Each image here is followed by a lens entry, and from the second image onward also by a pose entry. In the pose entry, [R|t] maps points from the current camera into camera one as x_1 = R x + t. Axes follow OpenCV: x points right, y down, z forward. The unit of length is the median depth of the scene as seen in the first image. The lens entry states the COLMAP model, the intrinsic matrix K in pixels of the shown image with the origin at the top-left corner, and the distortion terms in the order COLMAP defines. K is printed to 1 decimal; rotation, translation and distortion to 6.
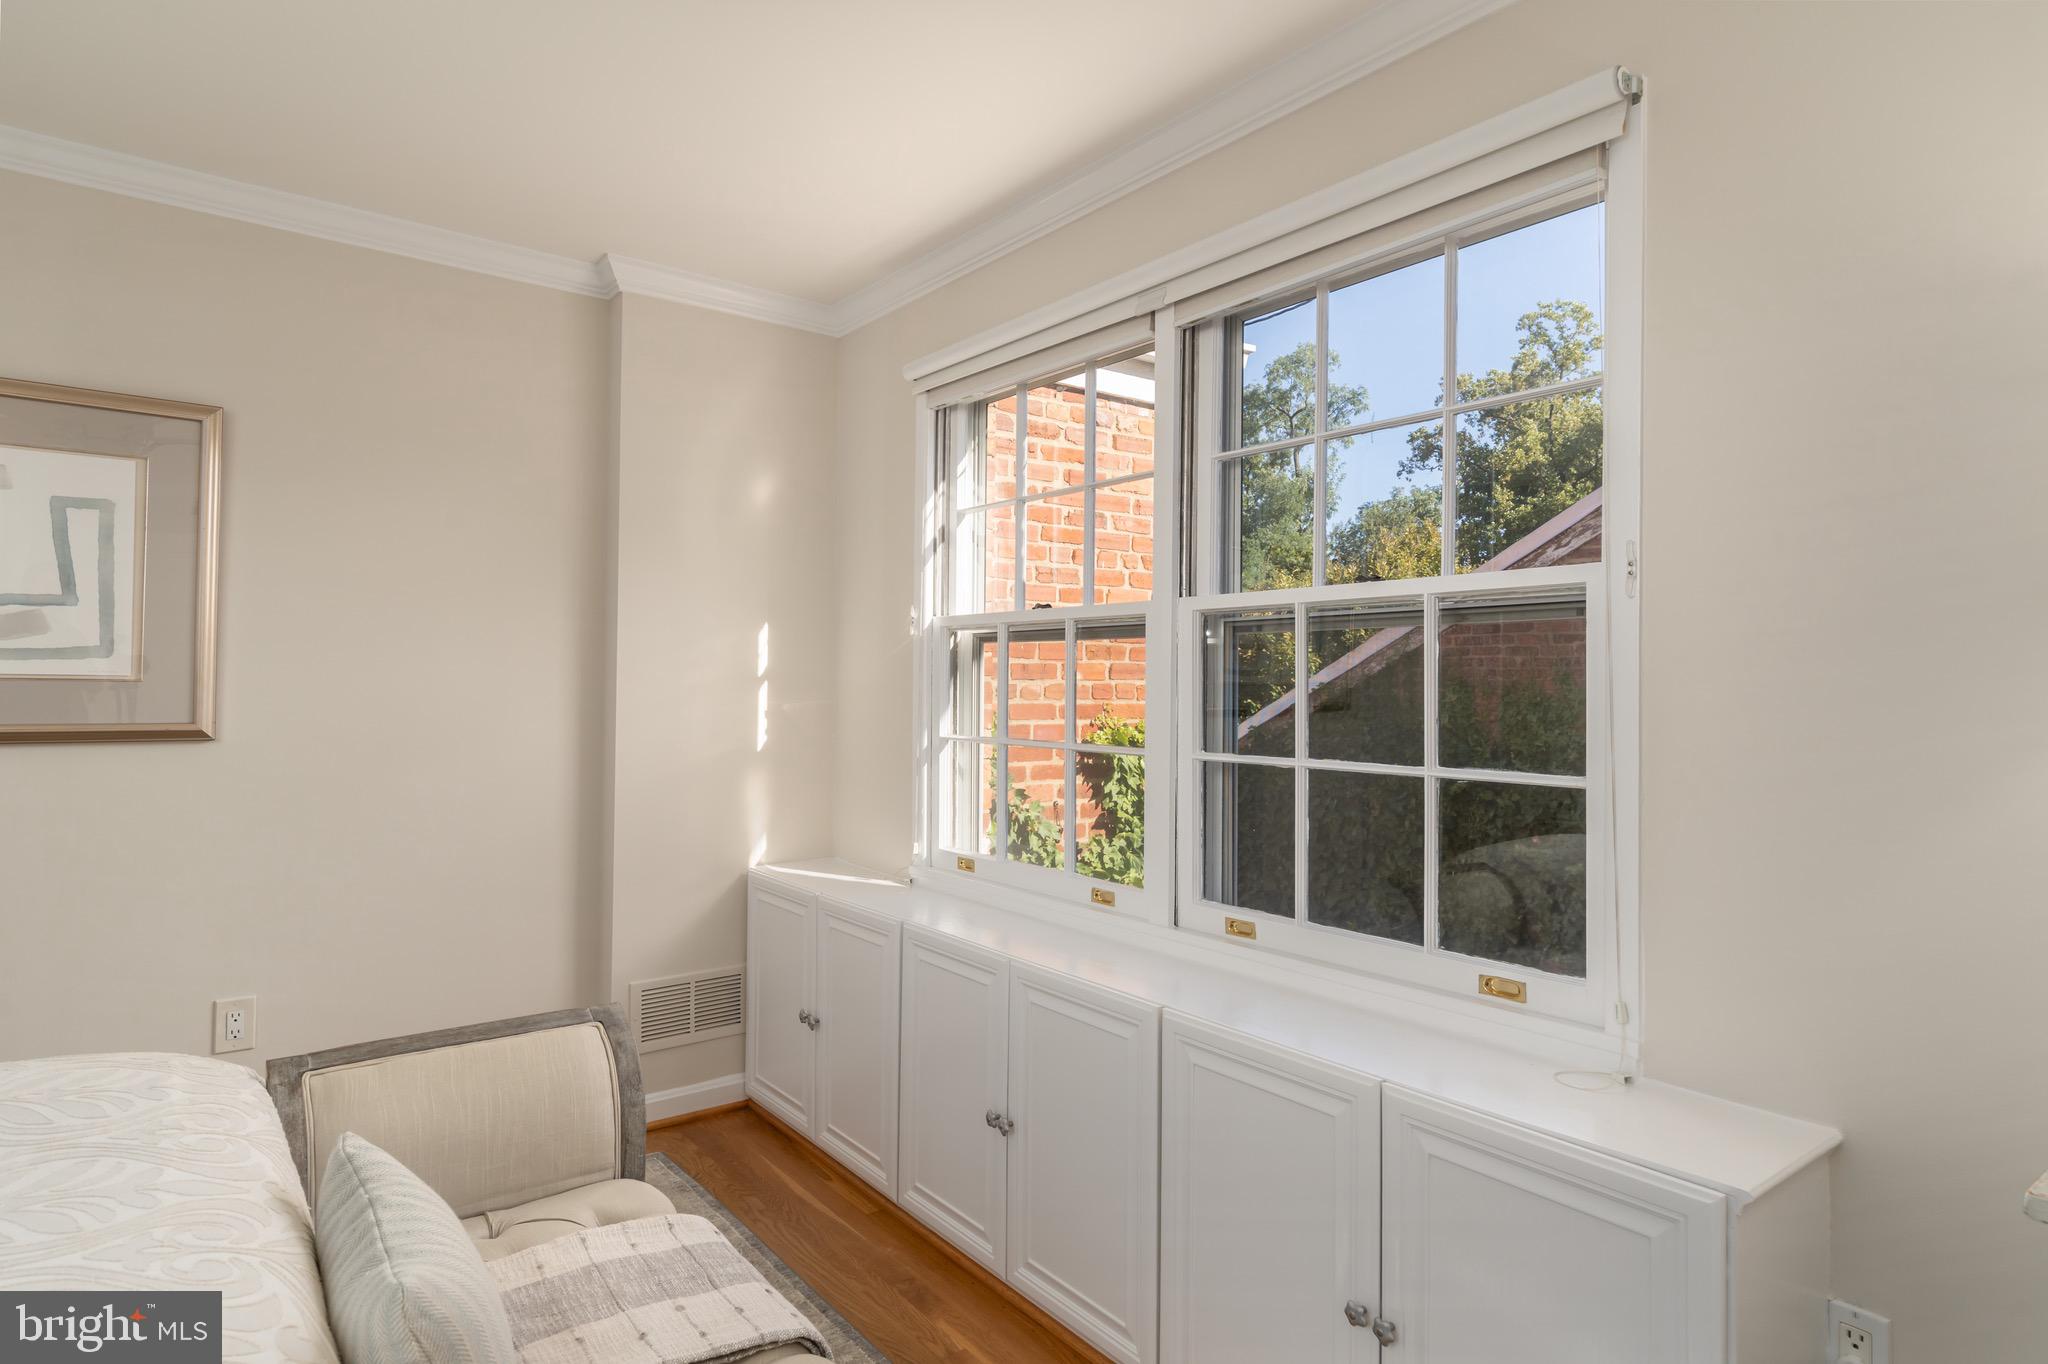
lens RADIAL K [[1112.1, 0, 1027.9], [0, 1112.1, 661.8], [0, 0, 1]] dist [-0.002309, -0.001615]
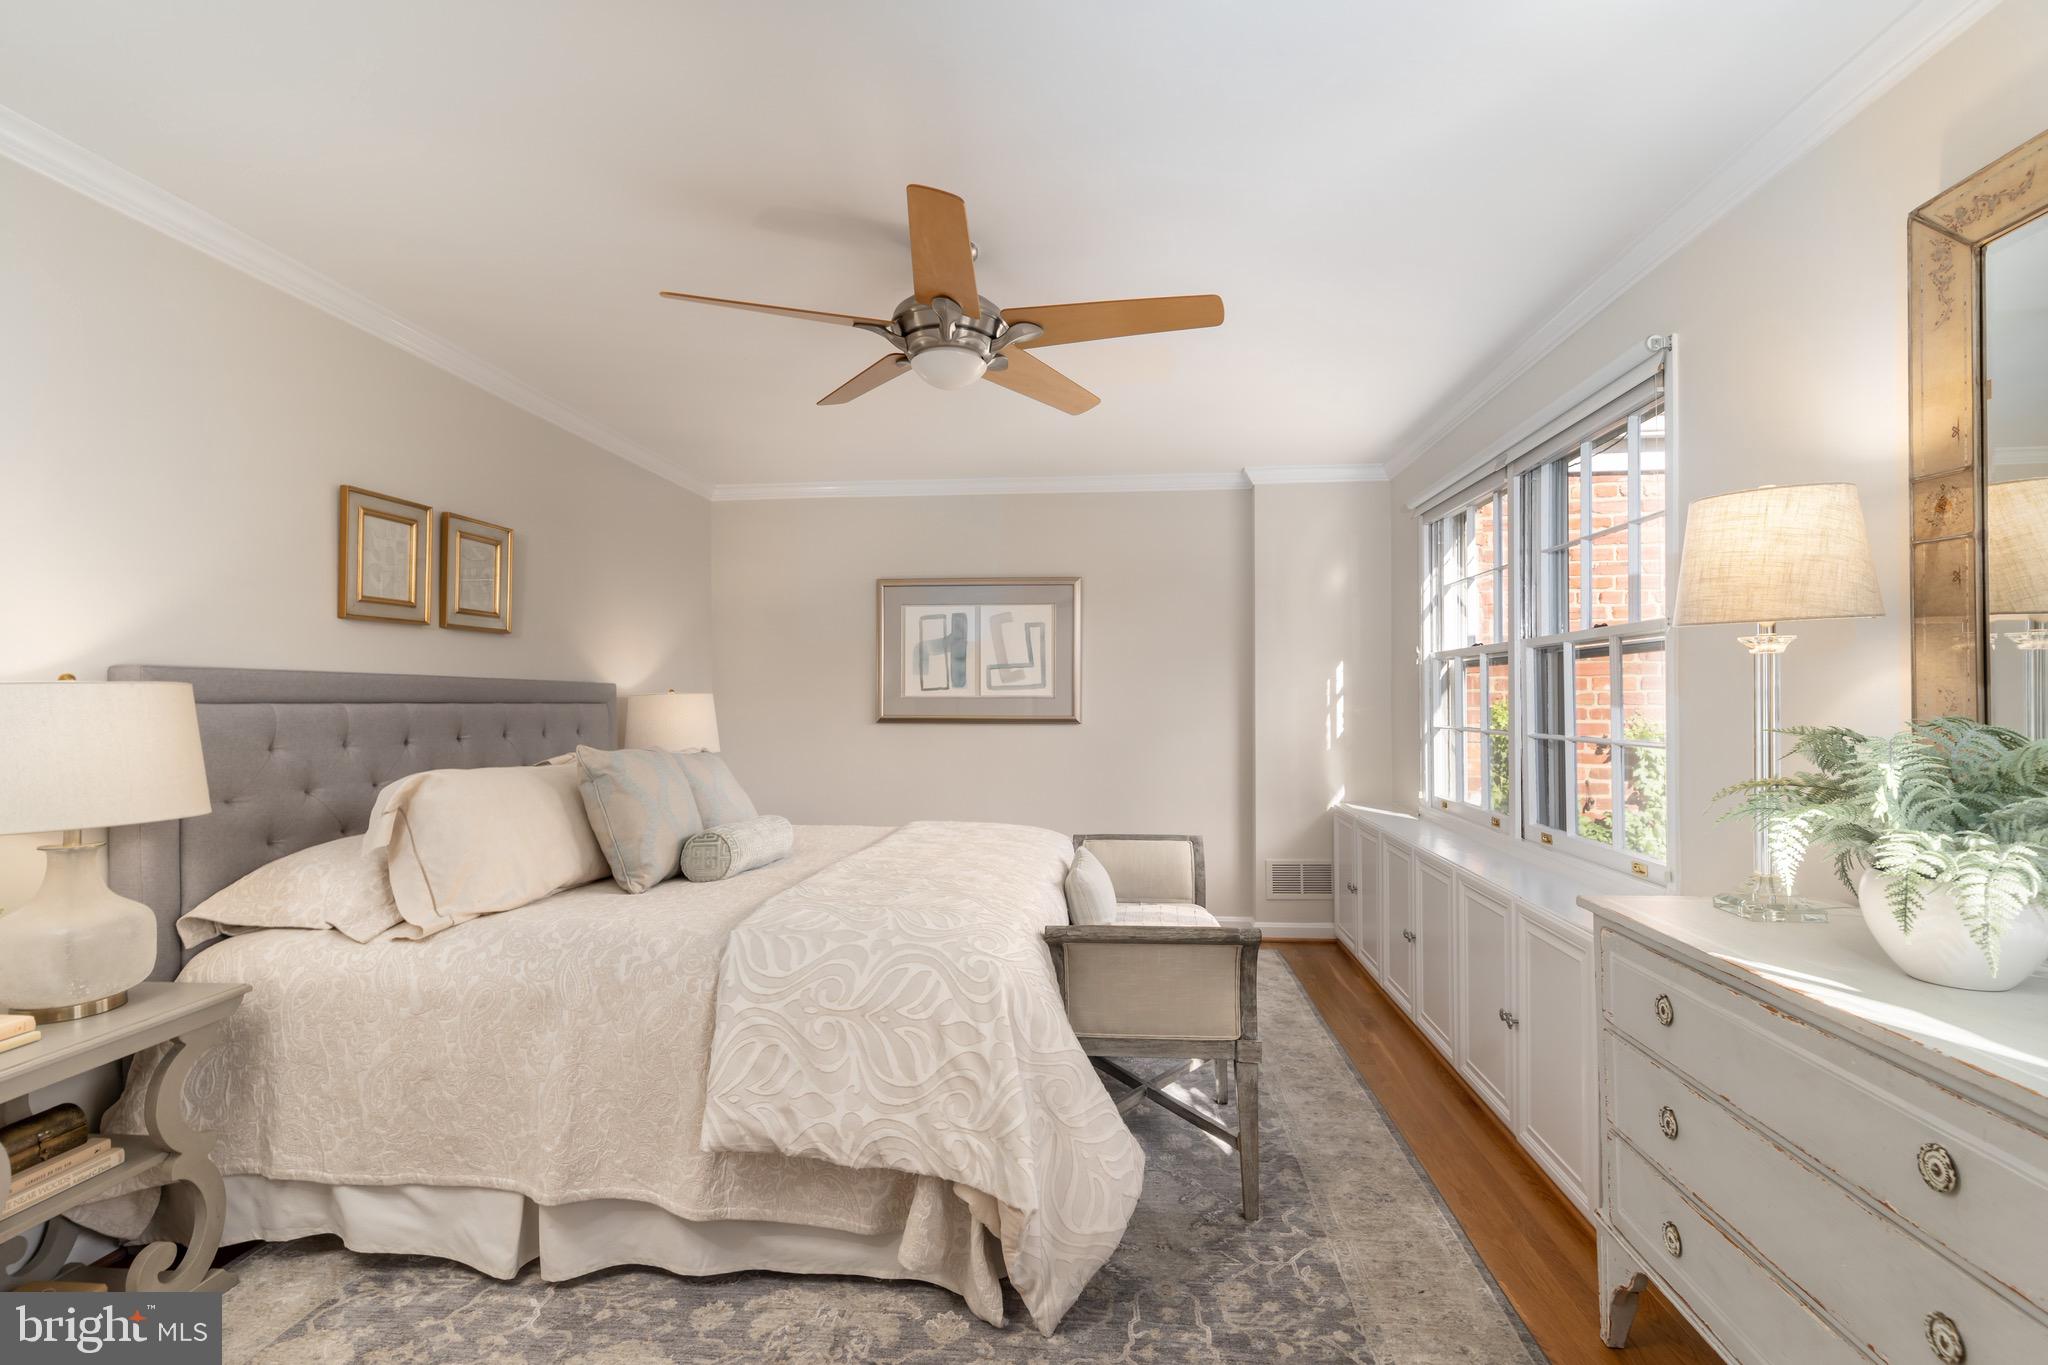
lens RADIAL K [[938.8, 0, 1023.6], [0, 938.8, 690.4], [0, 0, 1]] dist [0.001764, 0.000169]
pose [[0.716318, -0.020110, -0.697484, 0.437879], [0.024448, 0.999694, -0.003715, 0.005308], [0.697345, -0.014391, 0.716591, -0.382689]]
